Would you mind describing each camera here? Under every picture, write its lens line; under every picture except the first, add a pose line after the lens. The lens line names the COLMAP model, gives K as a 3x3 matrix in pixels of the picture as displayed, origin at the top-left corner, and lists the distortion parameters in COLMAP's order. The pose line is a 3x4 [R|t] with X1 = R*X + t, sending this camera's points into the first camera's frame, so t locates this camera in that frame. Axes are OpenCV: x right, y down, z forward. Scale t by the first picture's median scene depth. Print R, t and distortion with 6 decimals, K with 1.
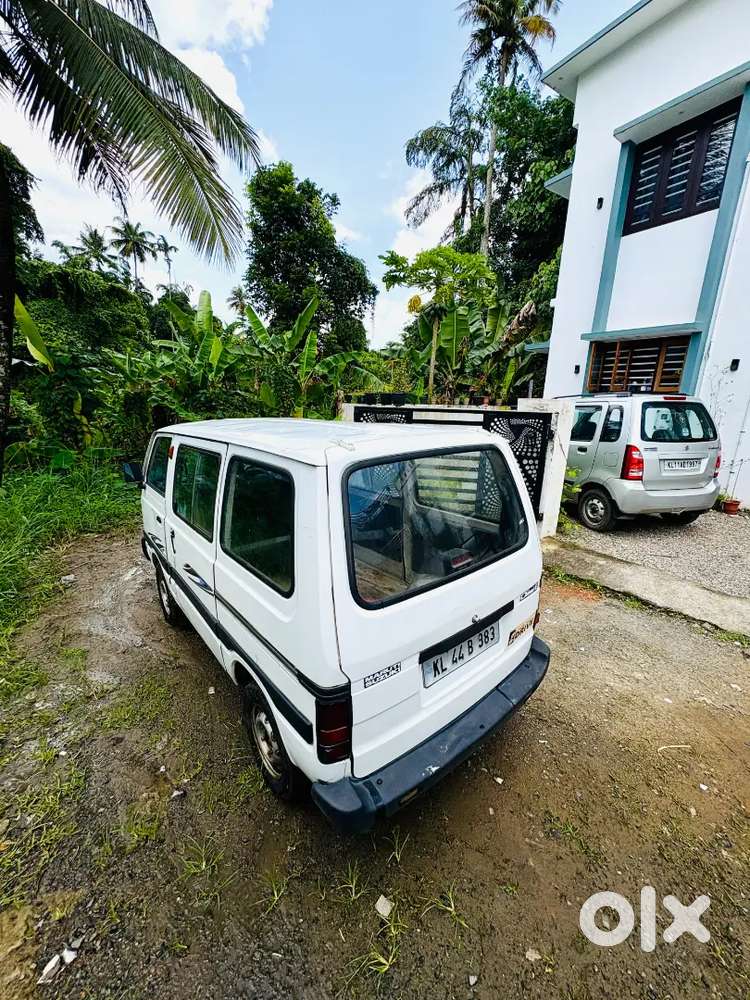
lens RADIAL K [[394.1, 0, 372.6], [0, 394.1, 501.0], [0, 0, 1]] dist [-0.000348, -0.000288]
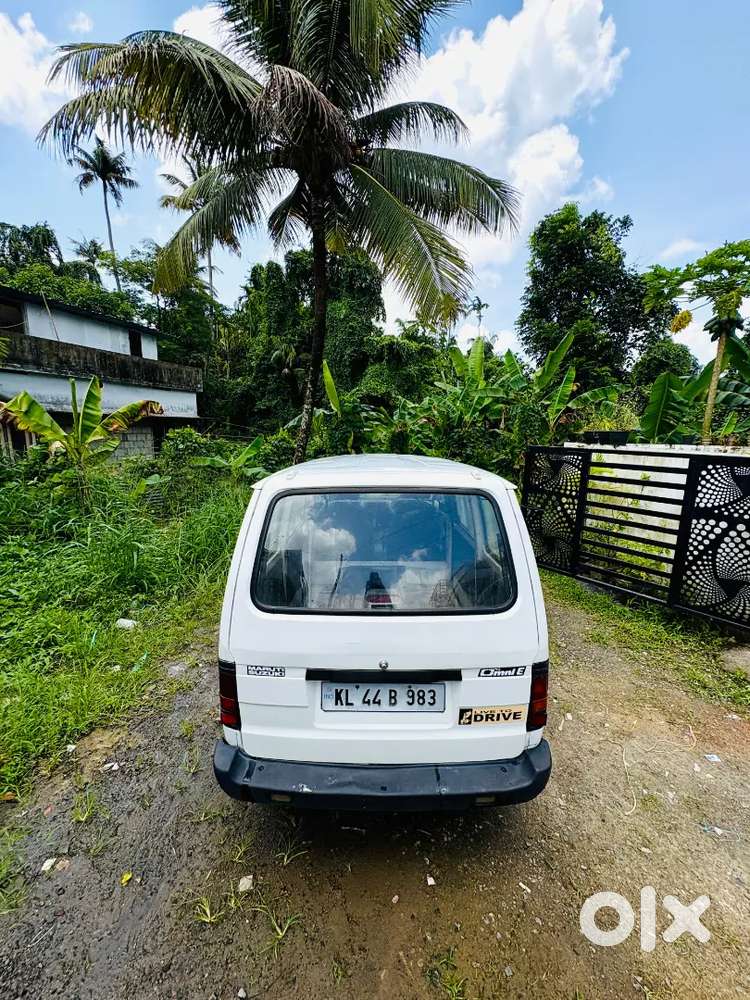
lens RADIAL K [[396.2, 0, 375.8], [0, 396.2, 499.3], [0, 0, 1]] dist [-0.000533, -0.000259]
pose [[0.771966, 0.101489, -0.627510, 0.300344], [-0.161897, 0.986009, -0.039696, -0.020490], [0.614701, 0.132236, 0.777596, 0.069787]]
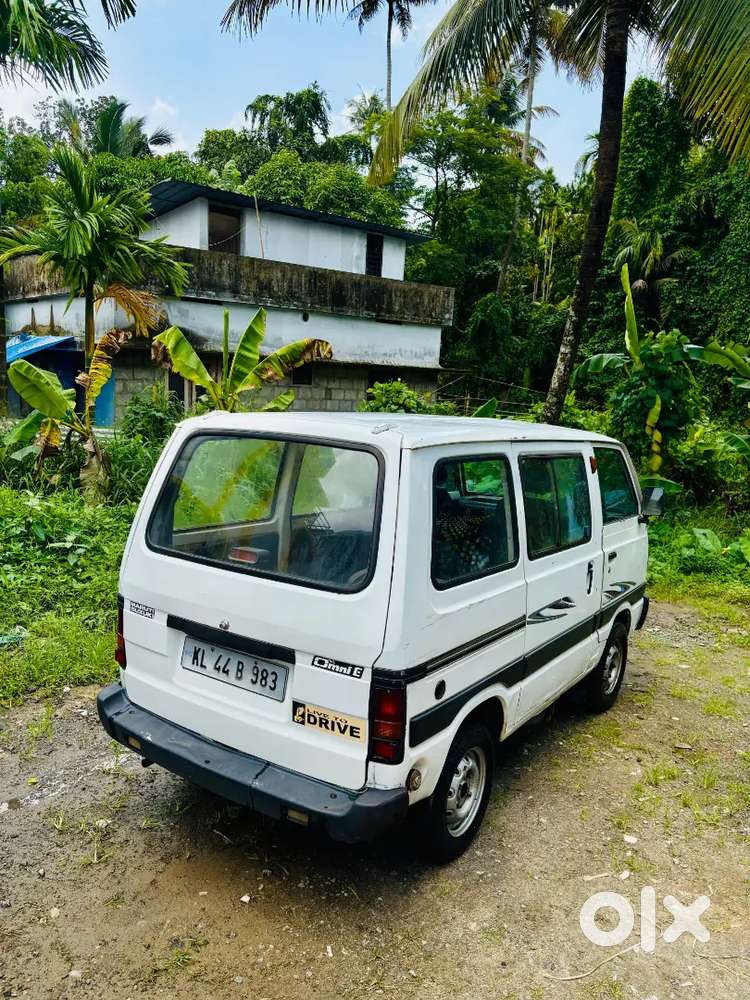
lens RADIAL K [[751.5, 0, 371.7], [0, 751.5, 507.0], [0, 0, 1]] dist [0.044390, -0.061949]
pose [[0.291581, 0.153961, -0.944074, 0.693632], [-0.289938, 0.954756, 0.066154, -0.054710], [0.911546, 0.254434, 0.323028, 0.258552]]
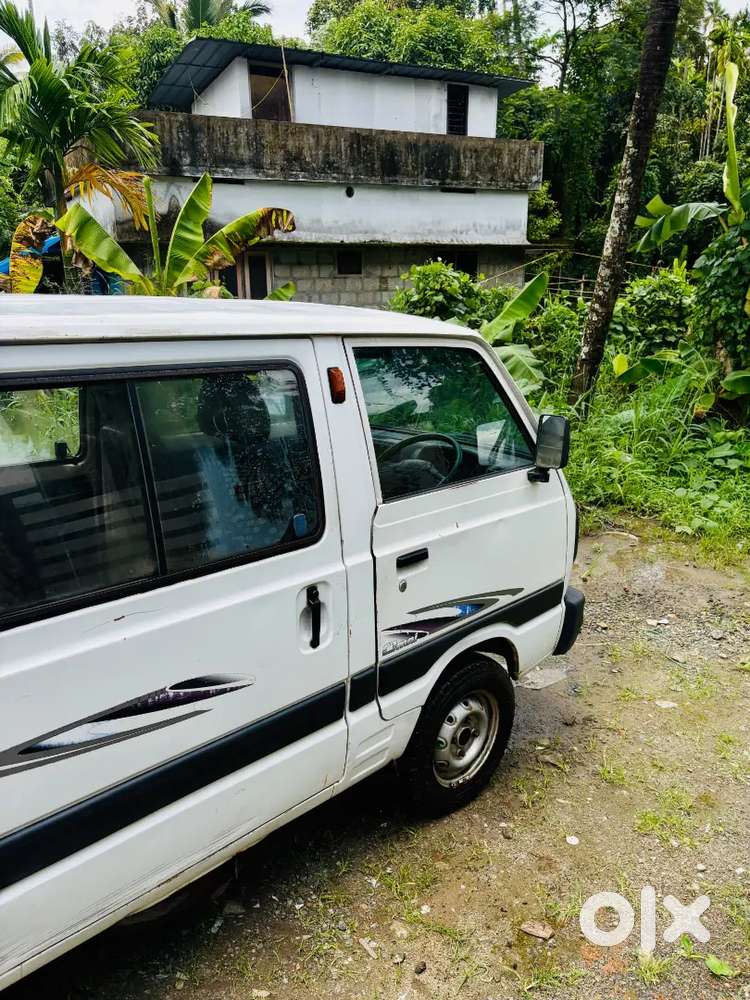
lens RADIAL K [[758.9, 0, 375.0], [0, 758.9, 500.0], [0, 0, 1]] dist [0.020048, 0.000916]
pose [[0.102961, 0.266841, -0.958225, 0.354084], [-0.246537, 0.940132, 0.235312, -0.166627], [0.963649, 0.212010, 0.162583, 0.745482]]
